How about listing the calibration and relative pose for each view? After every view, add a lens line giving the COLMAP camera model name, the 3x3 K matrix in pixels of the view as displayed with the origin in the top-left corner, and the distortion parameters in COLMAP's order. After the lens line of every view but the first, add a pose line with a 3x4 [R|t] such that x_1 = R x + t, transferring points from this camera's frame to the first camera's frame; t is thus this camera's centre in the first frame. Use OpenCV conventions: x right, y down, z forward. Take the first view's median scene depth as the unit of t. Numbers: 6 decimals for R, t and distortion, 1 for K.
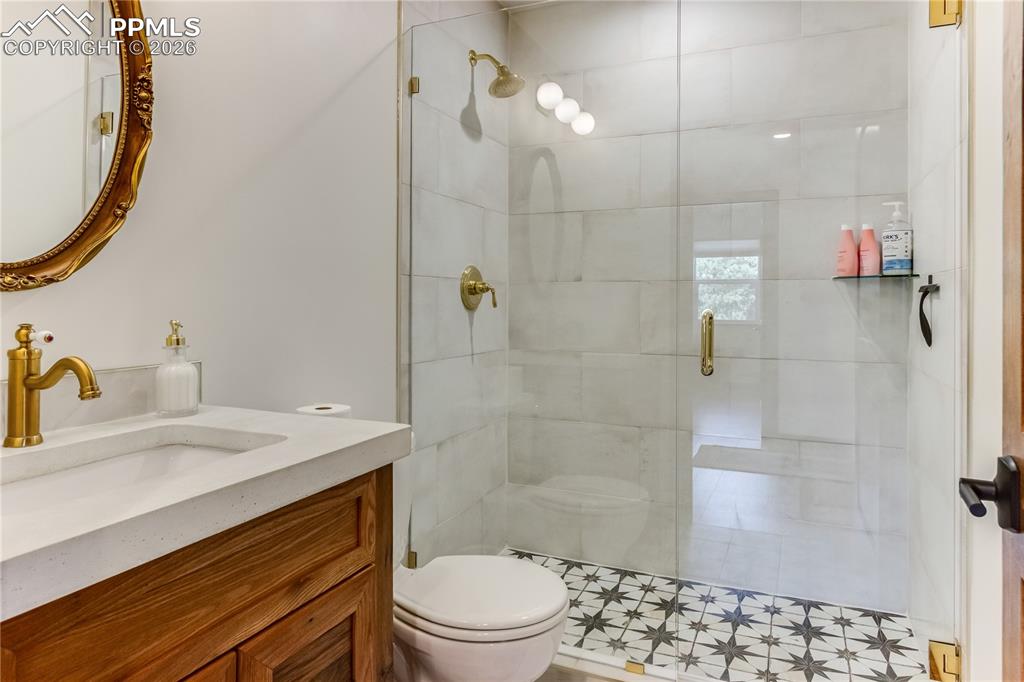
lens RADIAL K [[651.8, 0, 512.5], [0, 651.8, 302.2], [0, 0, 1]] dist [-0.001341, -0.000356]
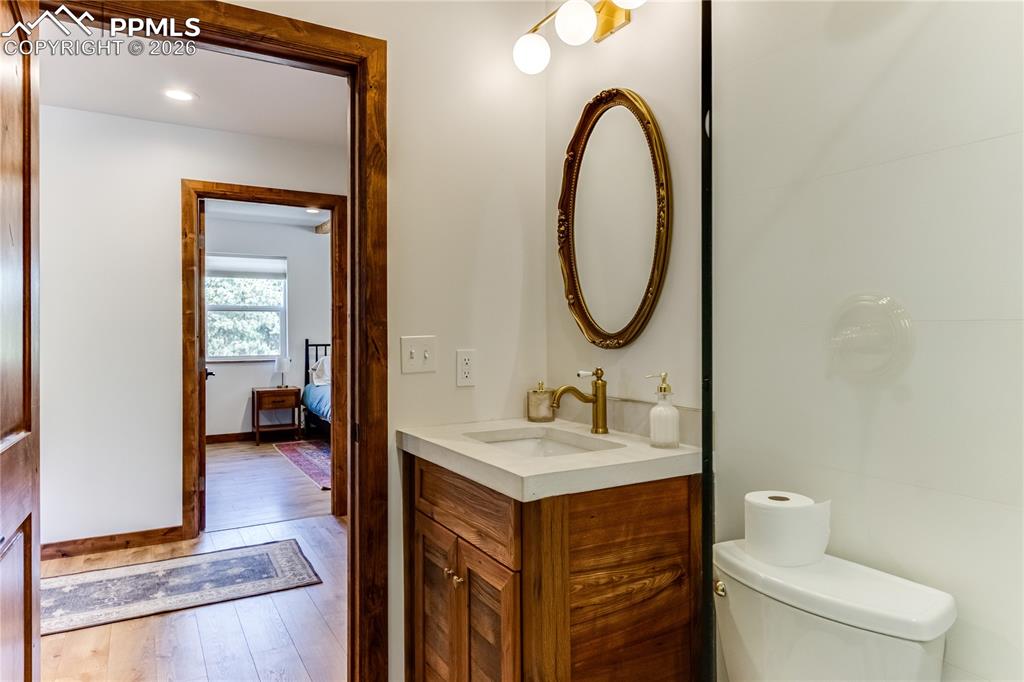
lens RADIAL K [[634.4, 0, 512.7], [0, 634.4, 330.5], [0, 0, 1]] dist [0.001710, 0.000266]
pose [[-0.593353, -0.000726, -0.804942, 0.788180], [0.002105, 0.999995, -0.002453, -0.062553], [0.804939, -0.003150, -0.593349, 1.764098]]
